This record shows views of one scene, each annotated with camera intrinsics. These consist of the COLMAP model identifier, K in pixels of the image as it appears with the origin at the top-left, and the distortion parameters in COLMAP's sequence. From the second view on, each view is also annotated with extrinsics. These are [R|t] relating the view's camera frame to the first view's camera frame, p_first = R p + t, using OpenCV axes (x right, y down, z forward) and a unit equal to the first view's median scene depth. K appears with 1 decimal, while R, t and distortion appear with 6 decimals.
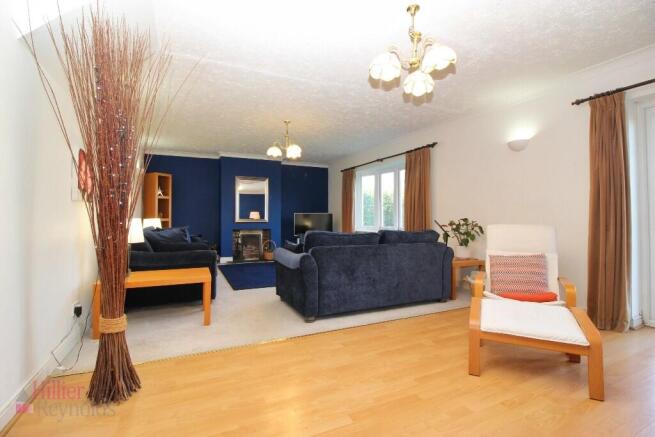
lens RADIAL K [[307.9, 0, 323.9], [0, 307.9, 212.1], [0, 0, 1]] dist [-0.016847, -0.000019]
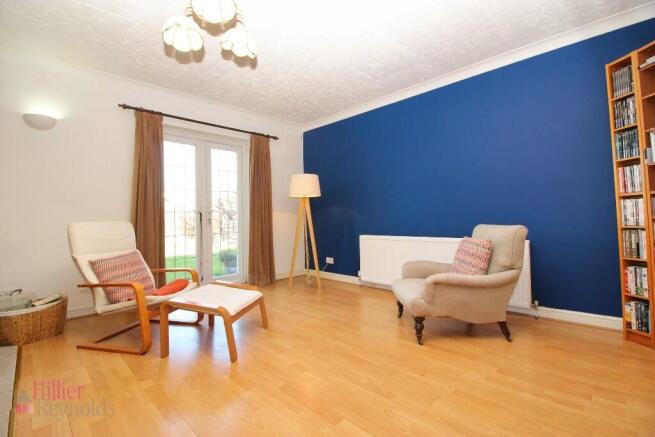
lens RADIAL K [[307.9, 0, 323.9], [0, 307.9, 212.1], [0, 0, 1]] dist [-0.016847, -0.000019]
pose [[-0.342942, 0.023571, 0.939061, -0.533717], [0.002298, 0.999703, -0.024254, 0.046625], [-0.939354, -0.006160, -0.342894, 0.940048]]
